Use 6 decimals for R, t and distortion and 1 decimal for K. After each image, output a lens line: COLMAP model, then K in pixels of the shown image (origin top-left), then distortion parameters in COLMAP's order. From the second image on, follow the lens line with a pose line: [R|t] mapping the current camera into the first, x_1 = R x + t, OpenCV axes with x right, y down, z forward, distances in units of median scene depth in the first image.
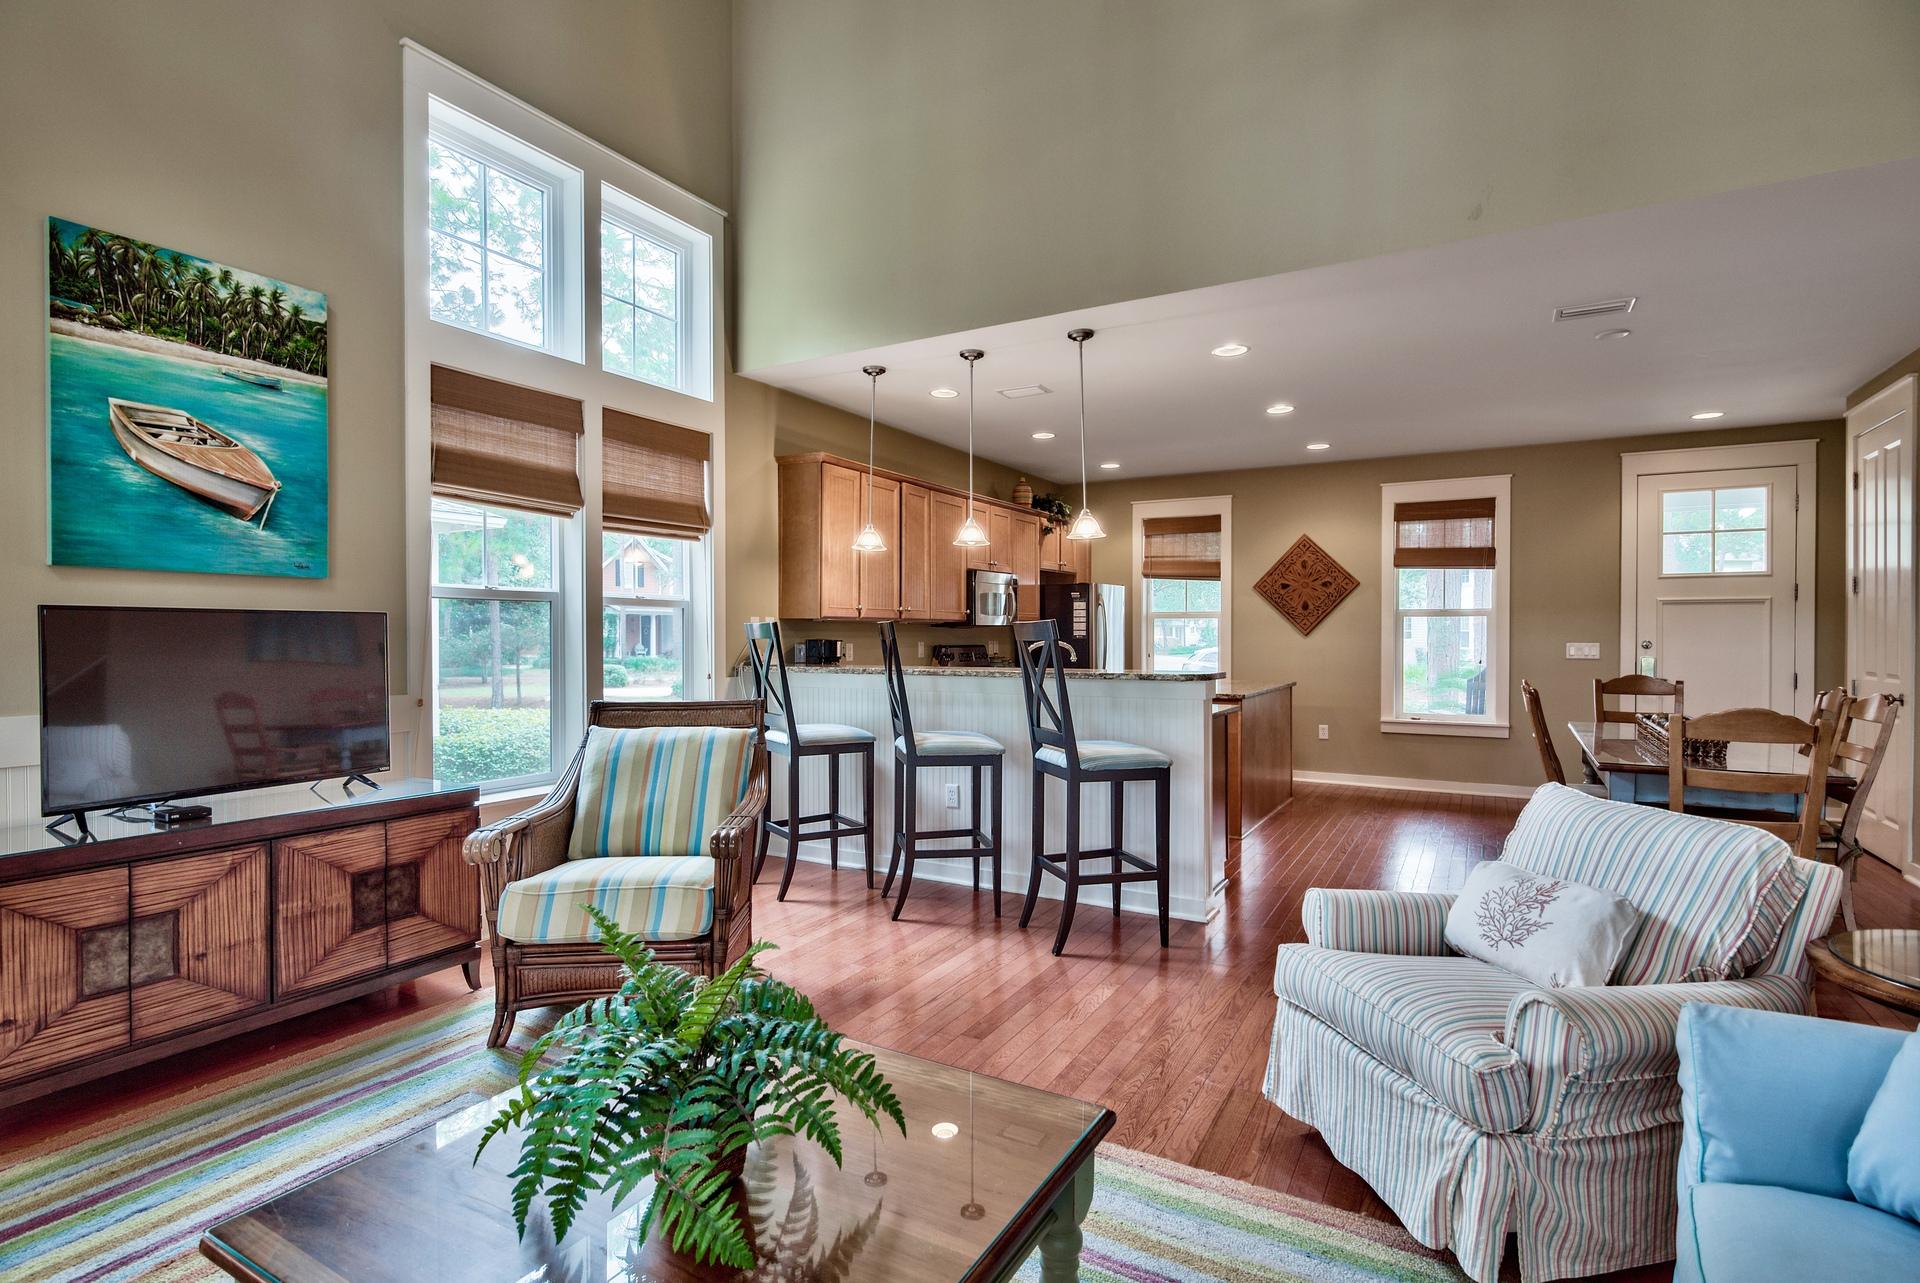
lens RADIAL K [[945.3, 0, 932.4], [0, 945.3, 646.3], [0, 0, 1]] dist [-0.002385, -0.001647]
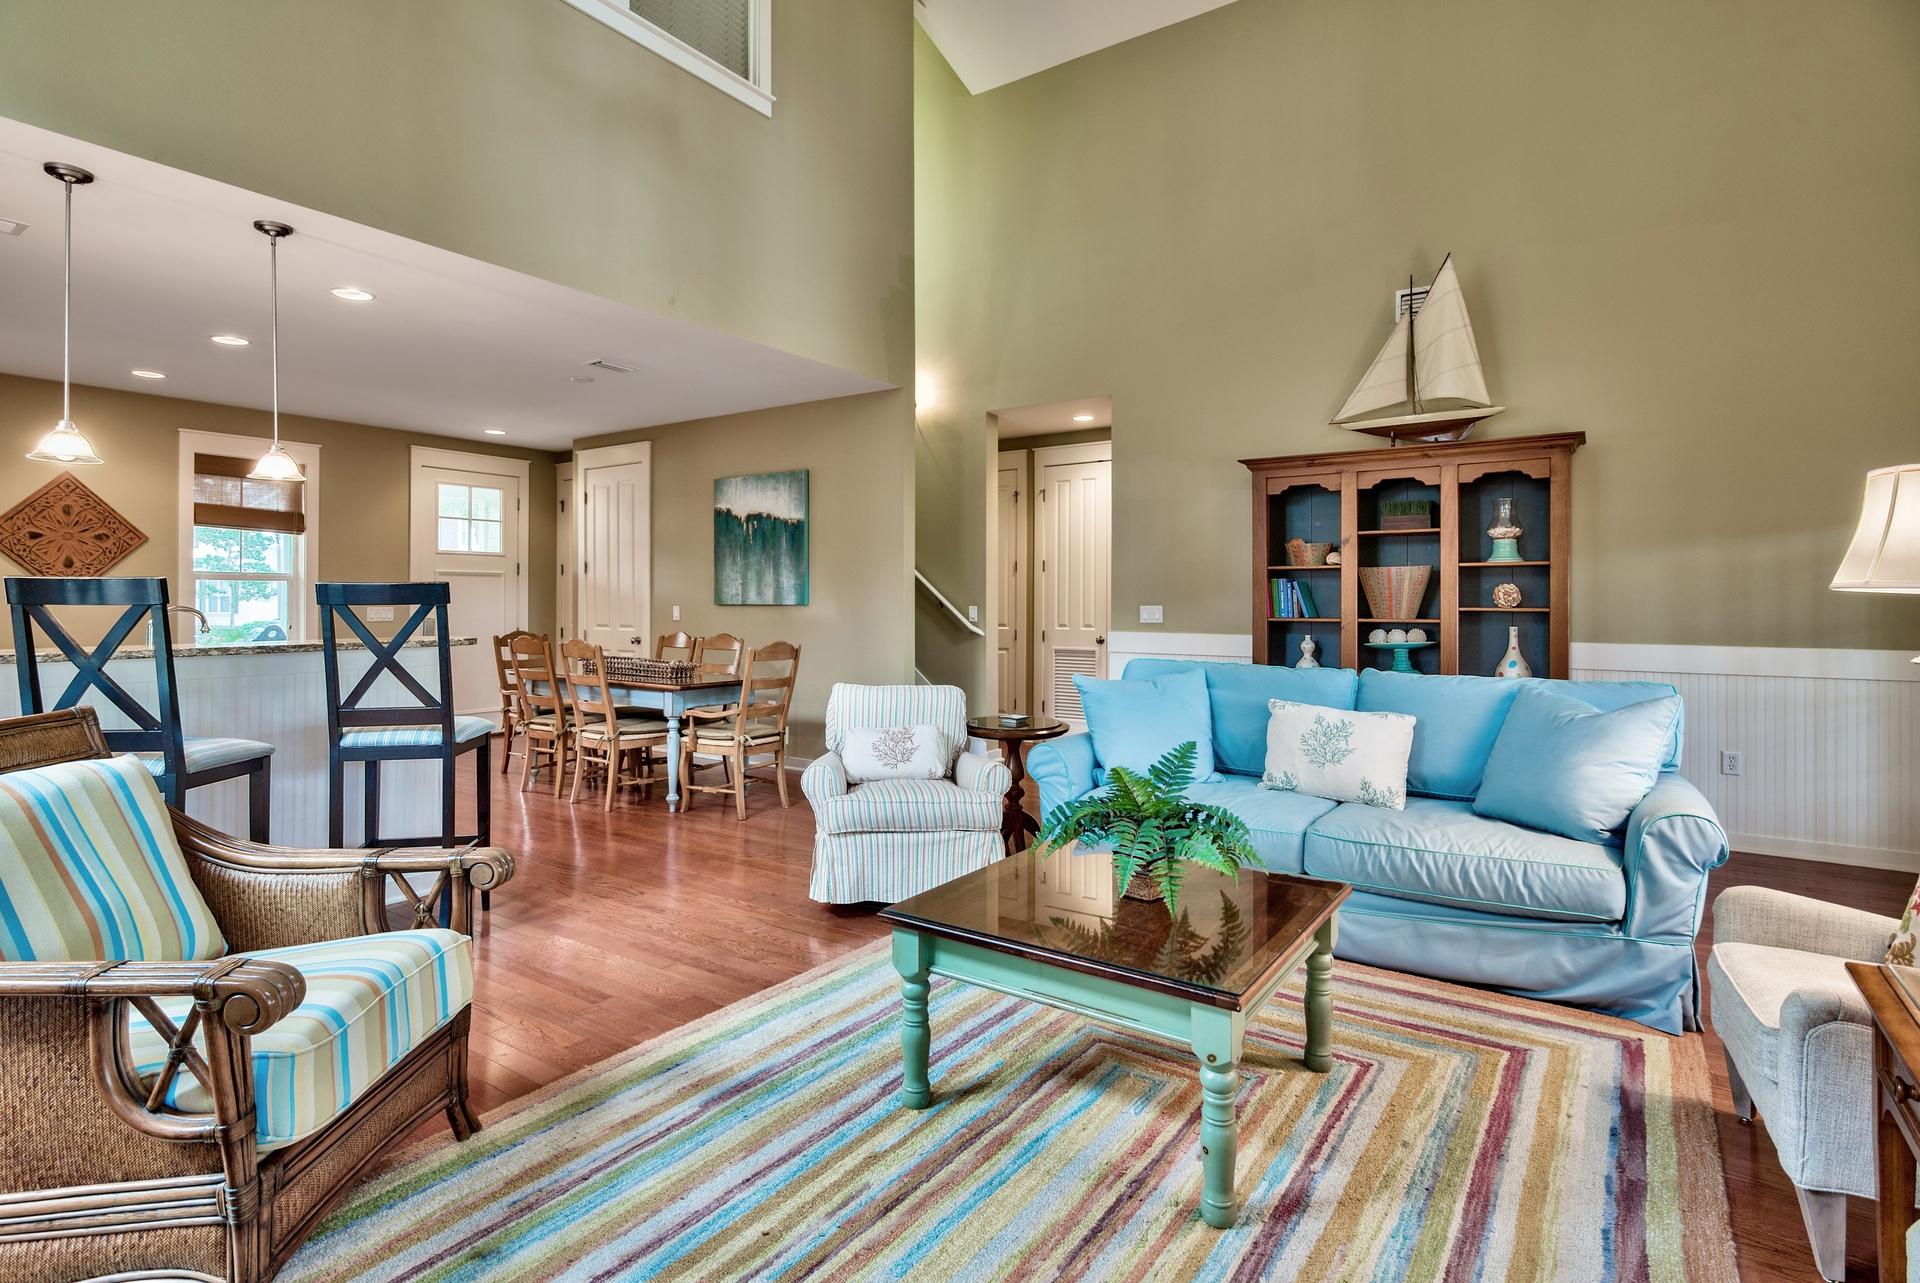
lens RADIAL K [[945.3, 0, 984.4], [0, 945.3, 602.9], [0, 0, 1]] dist [-0.002385, -0.001647]
pose [[0.061507, -0.001792, 0.998105, -0.538032], [0.011374, 0.999935, 0.001095, -0.002626], [-0.998042, 0.011285, 0.061524, 0.303280]]
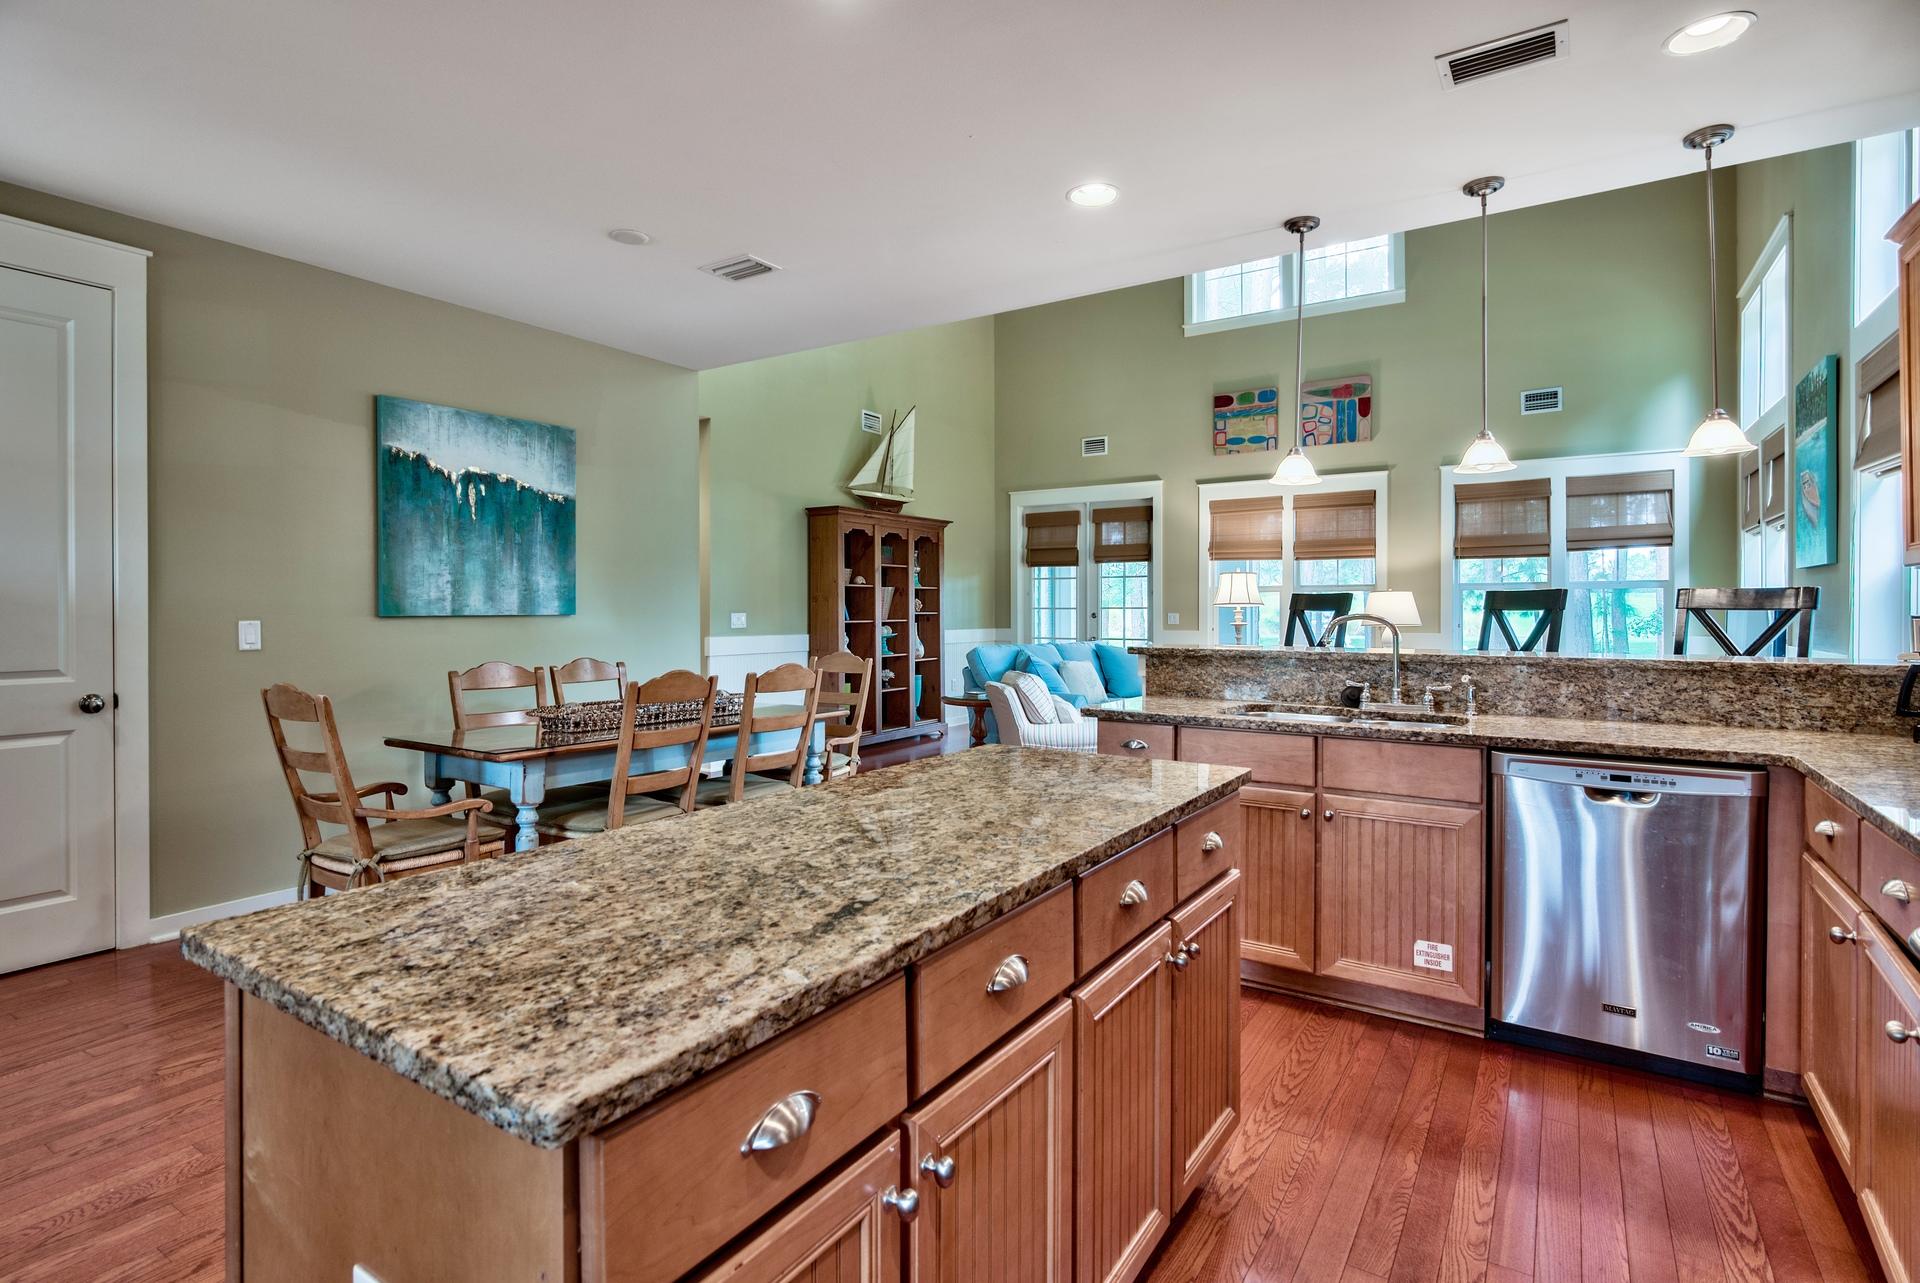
lens RADIAL K [[945.3, 0, 930.4], [0, 945.3, 607.2], [0, 0, 1]] dist [-0.002385, -0.001647]
pose [[-0.998124, 0.001940, 0.061186, 0.390895], [0.002562, 0.999946, 0.010098, -0.018617], [-0.061163, 0.010235, -0.998075, 1.645782]]
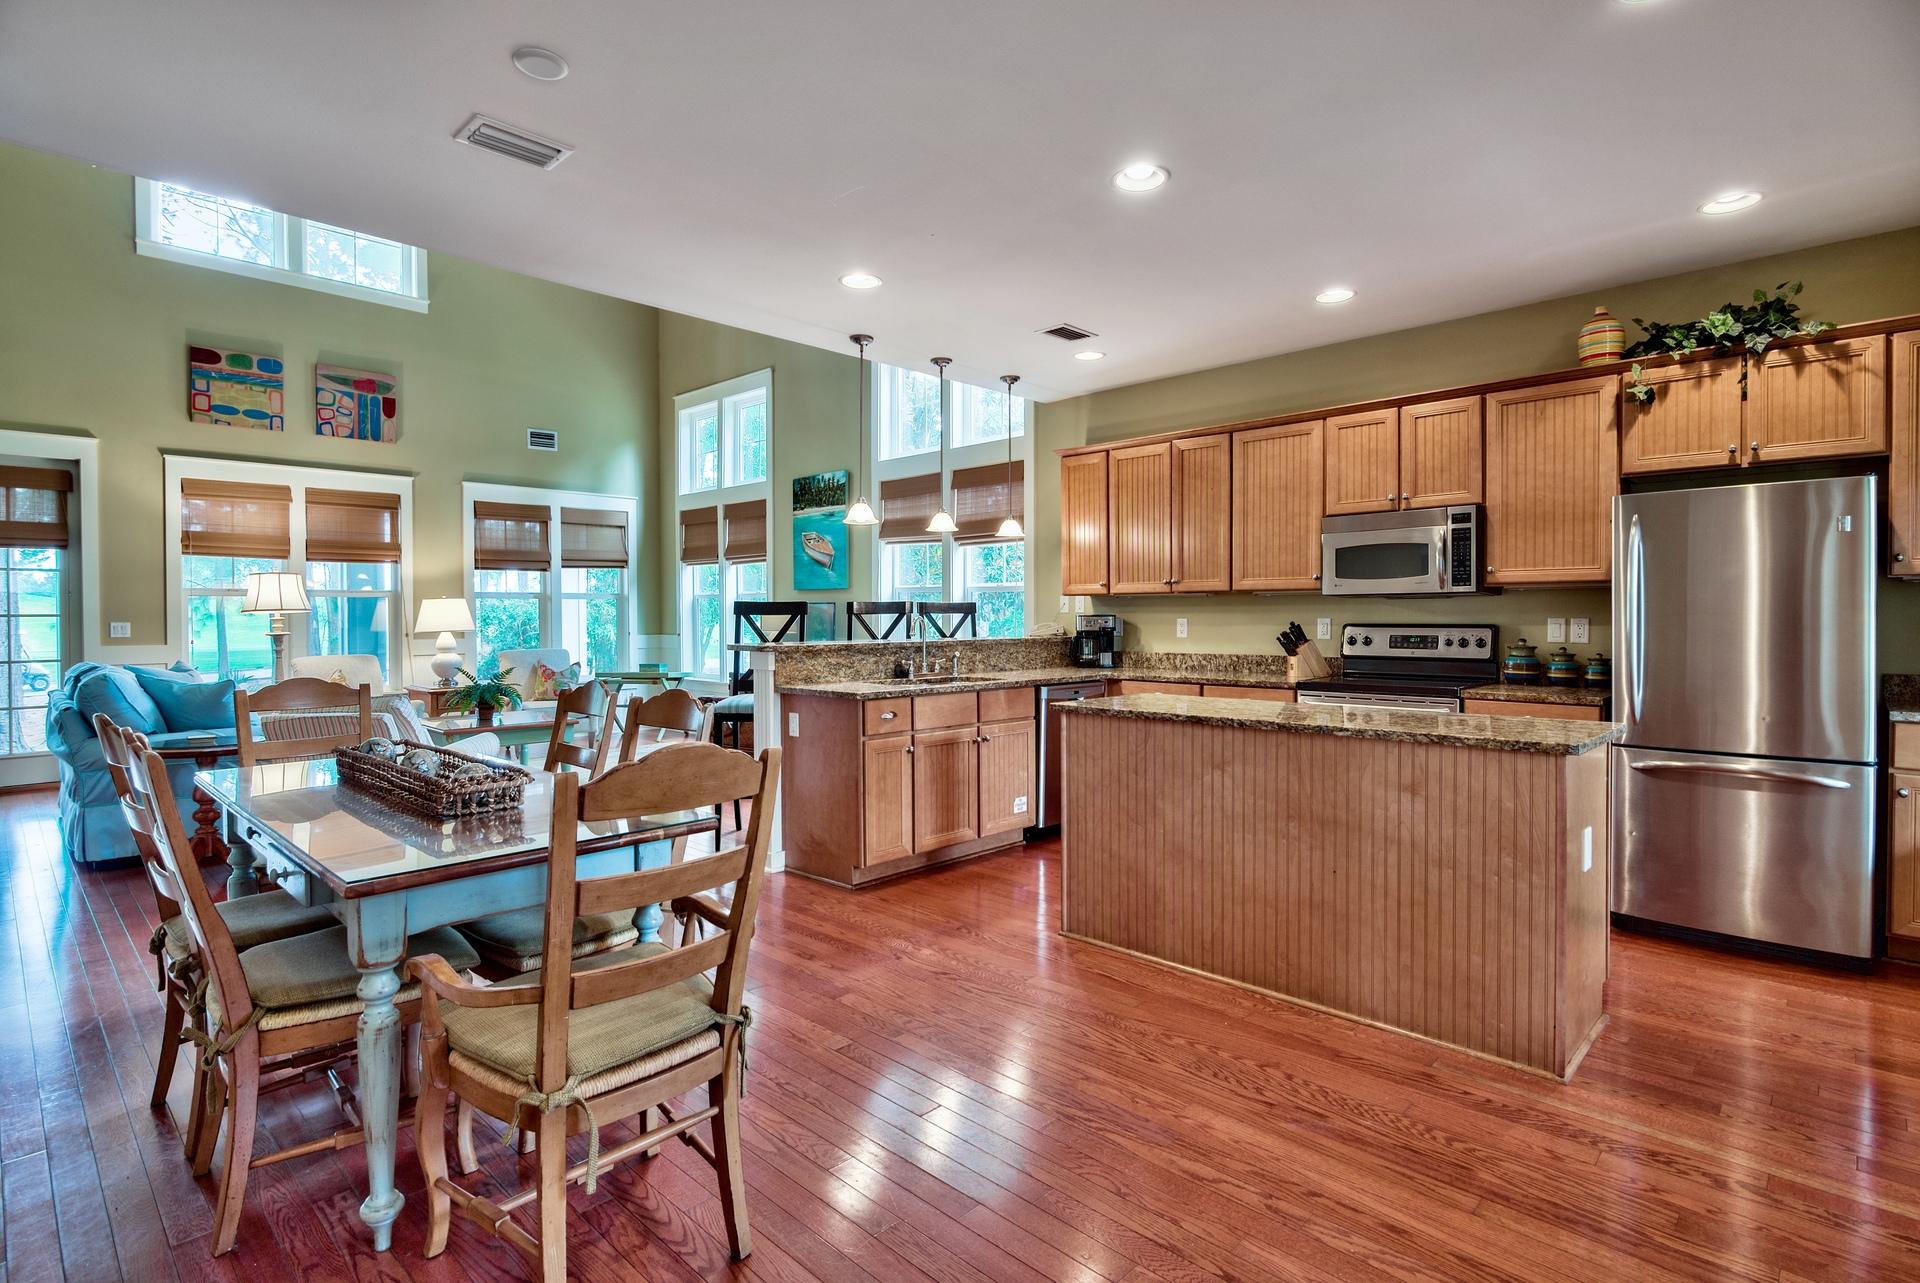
lens RADIAL K [[945.3, 0, 963.5], [0, 945.3, 631.5], [0, 0, 1]] dist [-0.002385, -0.001647]
pose [[-0.237585, 0.020403, -0.971153, 1.099293], [-0.007491, 0.999711, 0.022836, -0.013484], [0.971338, 0.012701, -0.237363, 1.262607]]
